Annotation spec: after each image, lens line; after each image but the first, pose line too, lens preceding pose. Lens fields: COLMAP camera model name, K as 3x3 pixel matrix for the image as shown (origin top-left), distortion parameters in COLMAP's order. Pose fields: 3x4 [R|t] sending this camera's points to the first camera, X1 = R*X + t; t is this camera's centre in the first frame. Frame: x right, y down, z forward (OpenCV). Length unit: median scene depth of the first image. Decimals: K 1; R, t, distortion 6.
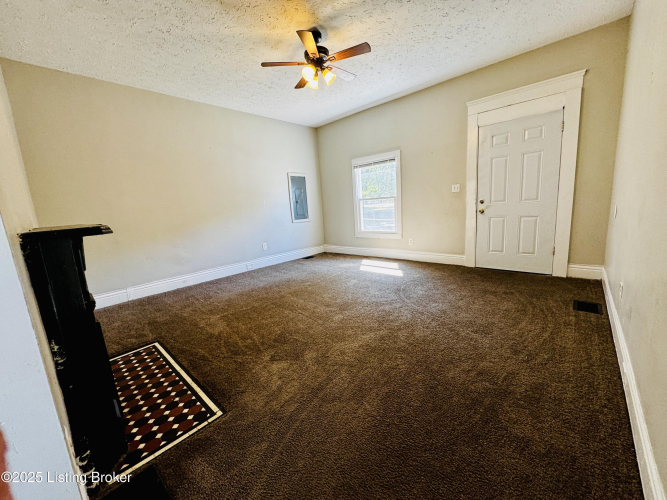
lens RADIAL K [[266.0, 0, 333.7], [0, 266.0, 250.0], [0, 0, 1]] dist [-0.000494, -0.000099]
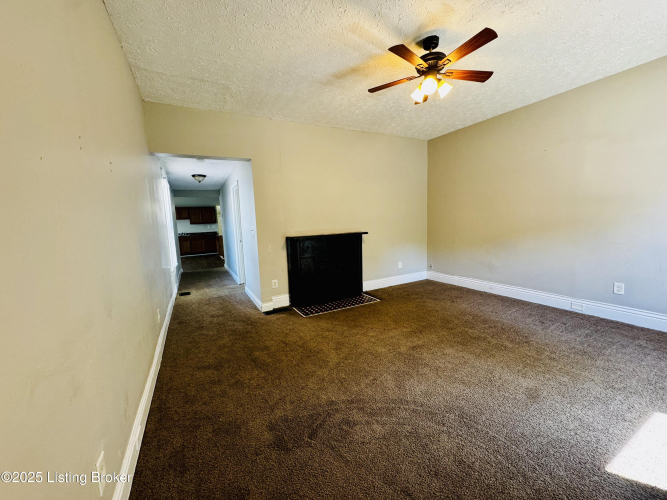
lens RADIAL K [[266.0, 0, 331.1], [0, 266.0, 251.7], [0, 0, 1]] dist [-0.000494, -0.000099]
pose [[-0.331274, 0.194429, -0.923285, 0.800719], [-0.097627, 0.966223, 0.238500, -0.280568], [0.938470, 0.169147, -0.301103, 0.908141]]
